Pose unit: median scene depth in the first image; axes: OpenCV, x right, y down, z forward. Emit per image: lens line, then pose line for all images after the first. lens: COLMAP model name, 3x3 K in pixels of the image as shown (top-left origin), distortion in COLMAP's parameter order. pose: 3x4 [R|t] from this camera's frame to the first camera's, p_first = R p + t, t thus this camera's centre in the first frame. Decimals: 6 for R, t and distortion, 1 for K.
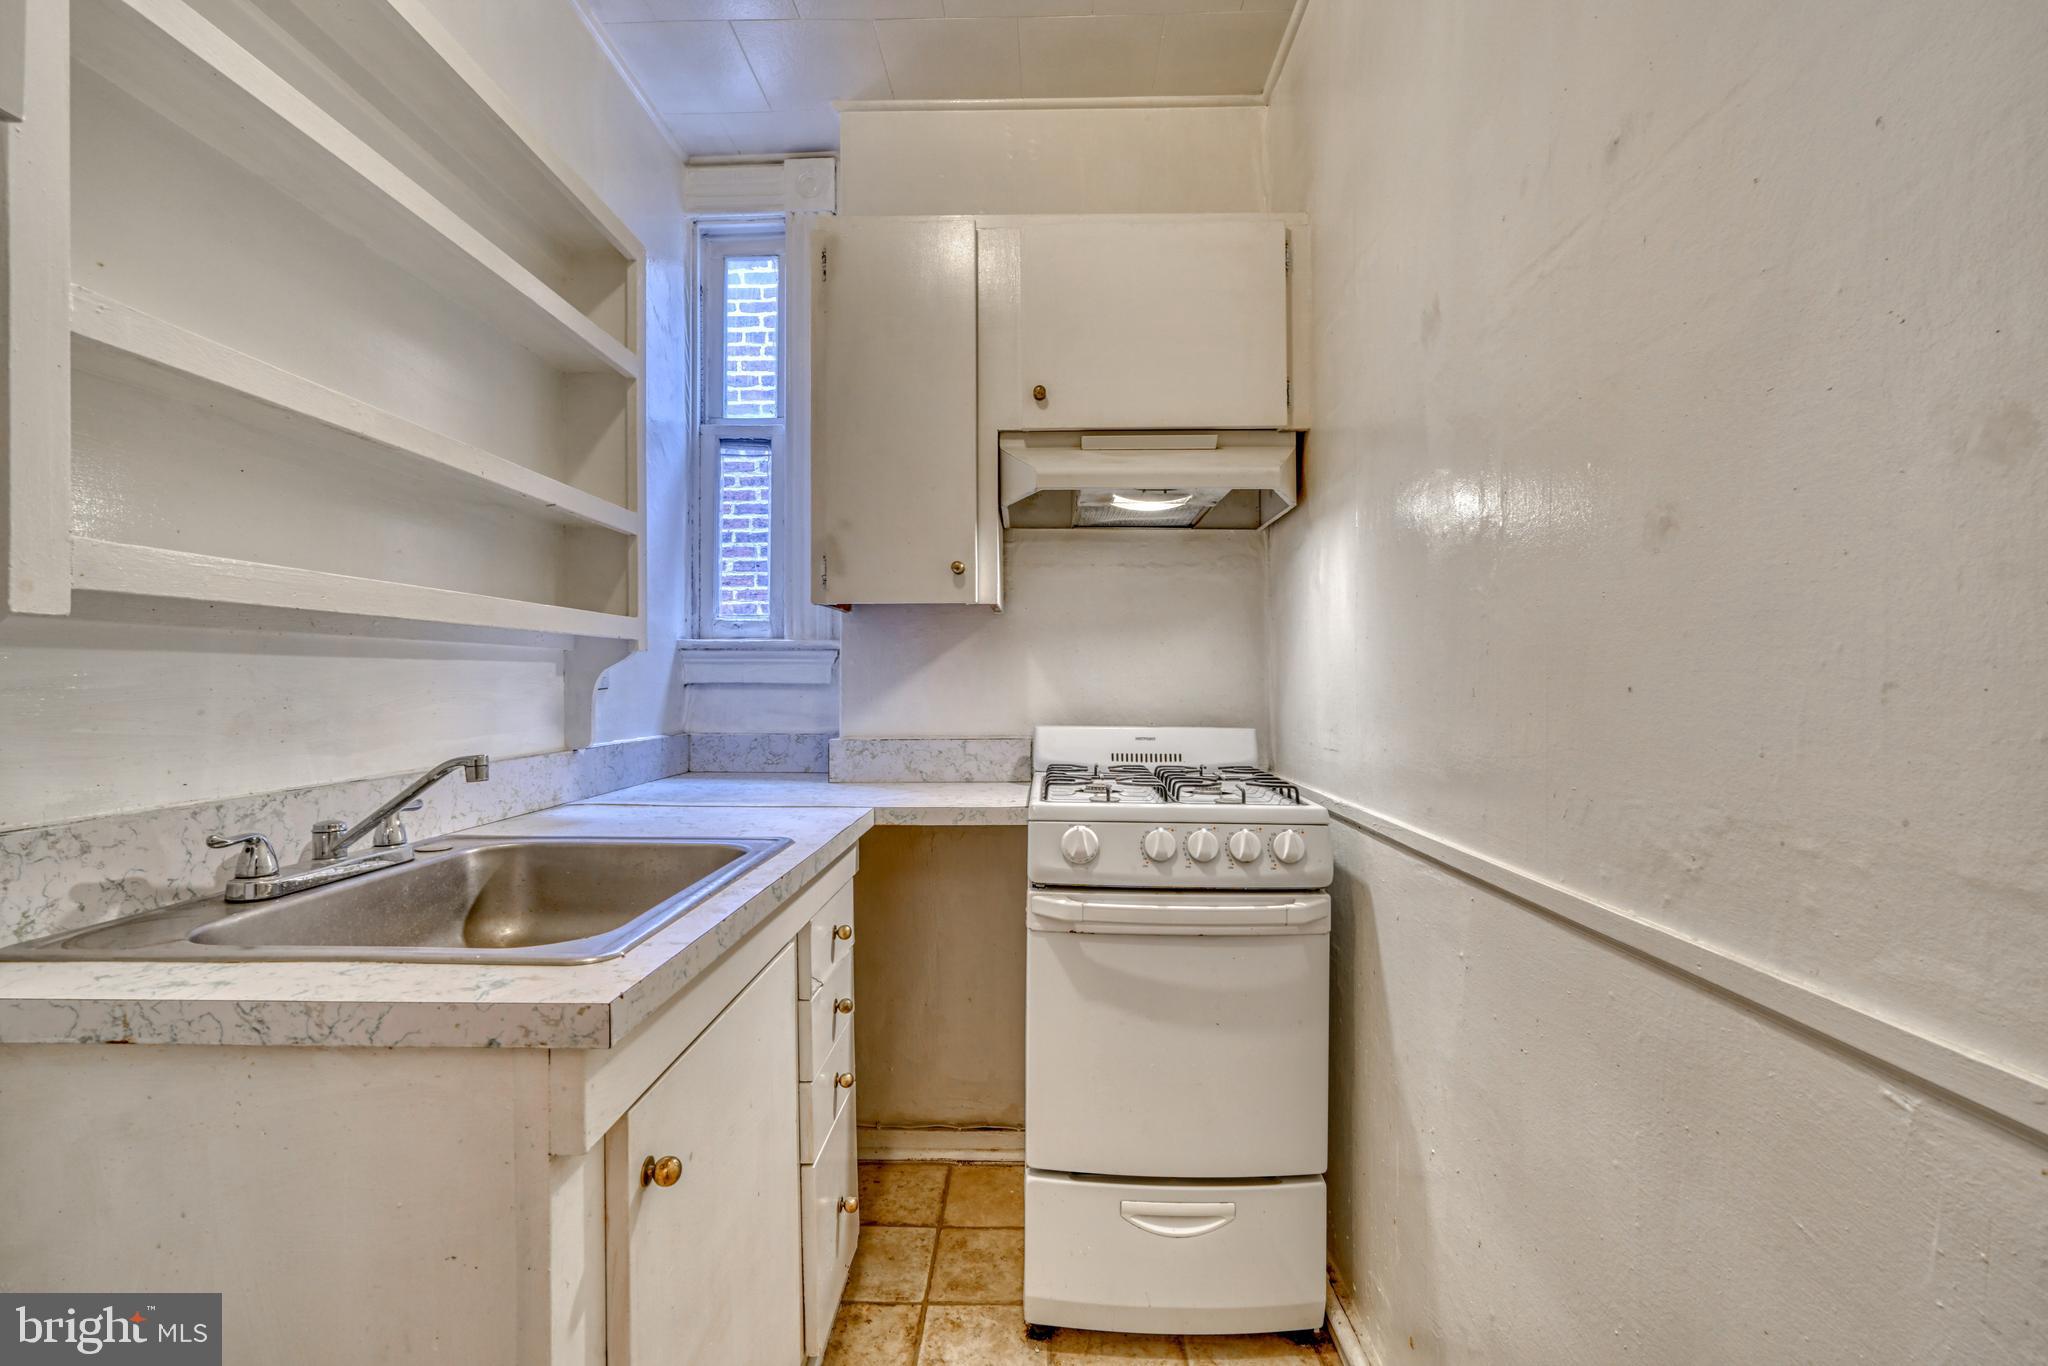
lens RADIAL K [[926.5, 0, 1034.5], [0, 926.5, 680.0], [0, 0, 1]] dist [-0.011115, 0.003478]
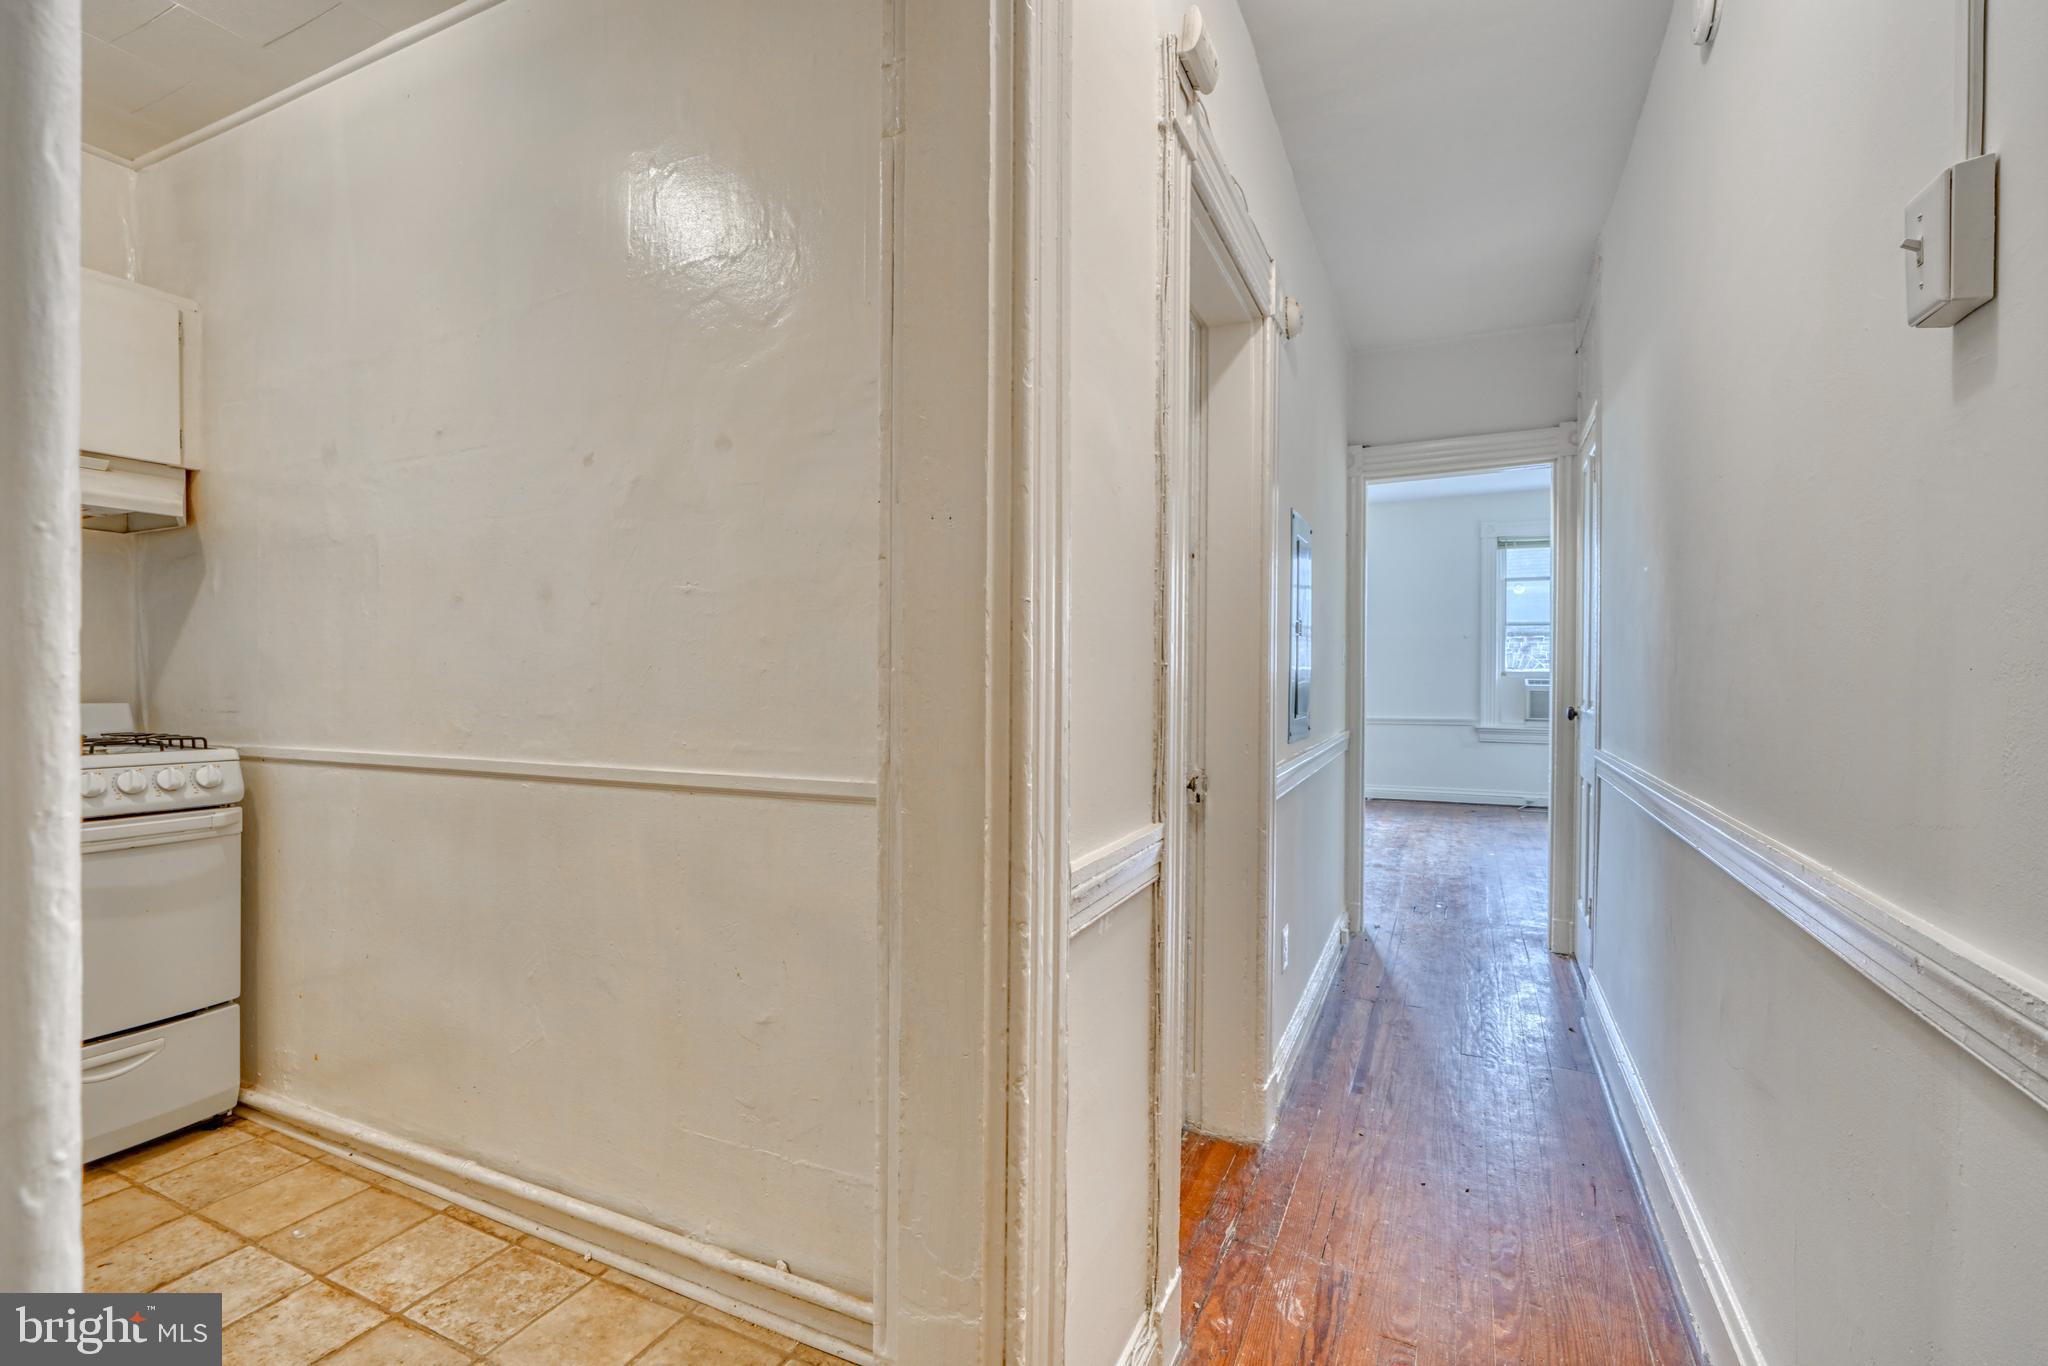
lens RADIAL K [[921.1, 0, 1024.0], [0, 921.1, 683.0], [0, 0, 1]] dist [-0.013615, 0.000368]
pose [[0.411369, -0.005561, 0.911452, -0.497431], [-0.003539, 0.999964, 0.007698, 0.019767], [-0.911462, -0.006393, 0.411335, -0.742558]]
